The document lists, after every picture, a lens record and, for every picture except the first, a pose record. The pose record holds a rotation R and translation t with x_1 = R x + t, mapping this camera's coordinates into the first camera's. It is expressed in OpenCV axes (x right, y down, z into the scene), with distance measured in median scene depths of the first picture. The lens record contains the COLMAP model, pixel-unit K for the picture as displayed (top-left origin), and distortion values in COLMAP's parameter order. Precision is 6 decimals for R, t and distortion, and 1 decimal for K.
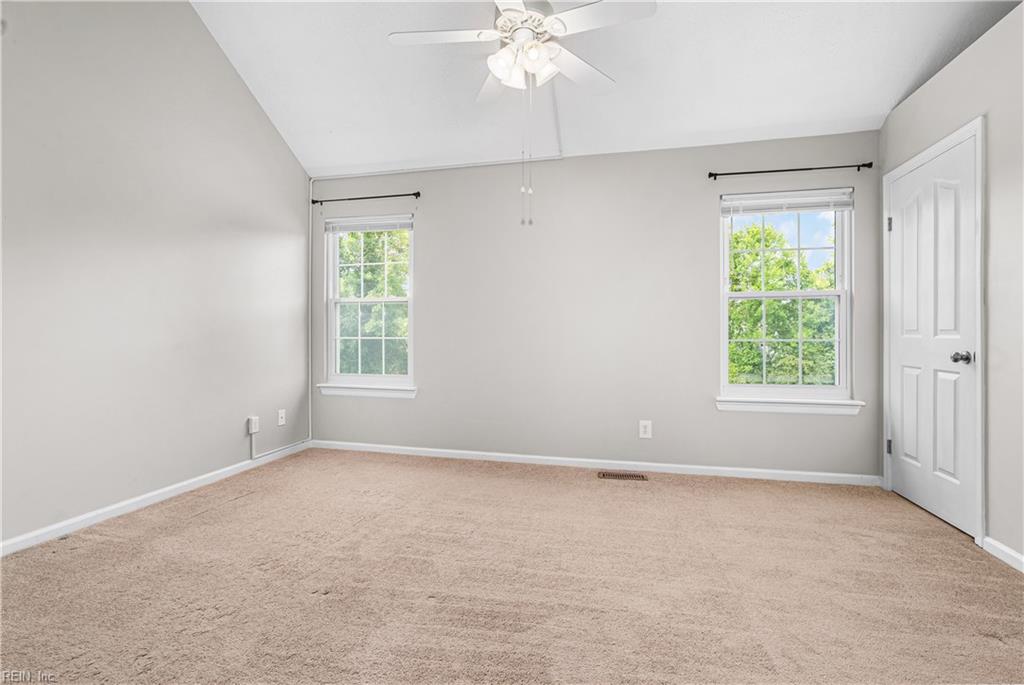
lens RADIAL K [[467.6, 0, 511.2], [0, 467.6, 331.4], [0, 0, 1]] dist [-0.002905, 0.001276]
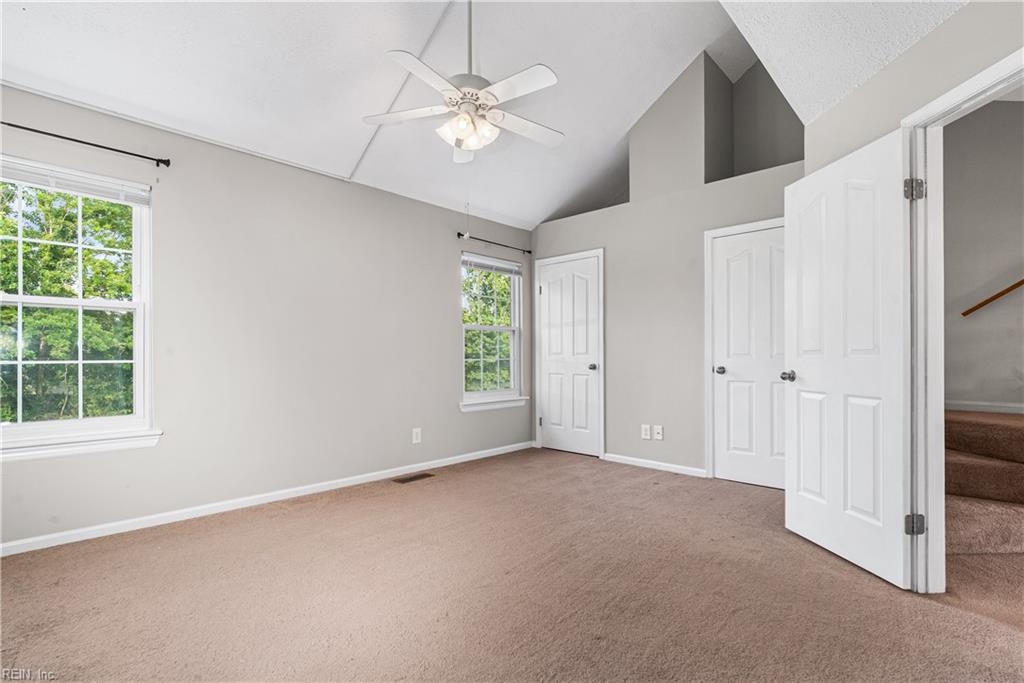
lens RADIAL K [[478.4, 0, 512.4], [0, 478.4, 348.9], [0, 0, 1]] dist [0.001029, 0.000200]
pose [[0.504263, 0.010238, 0.863490, -0.691081], [-0.004438, 0.999947, -0.009263, -0.000009], [-0.863539, 0.000839, 0.504282, 0.199668]]
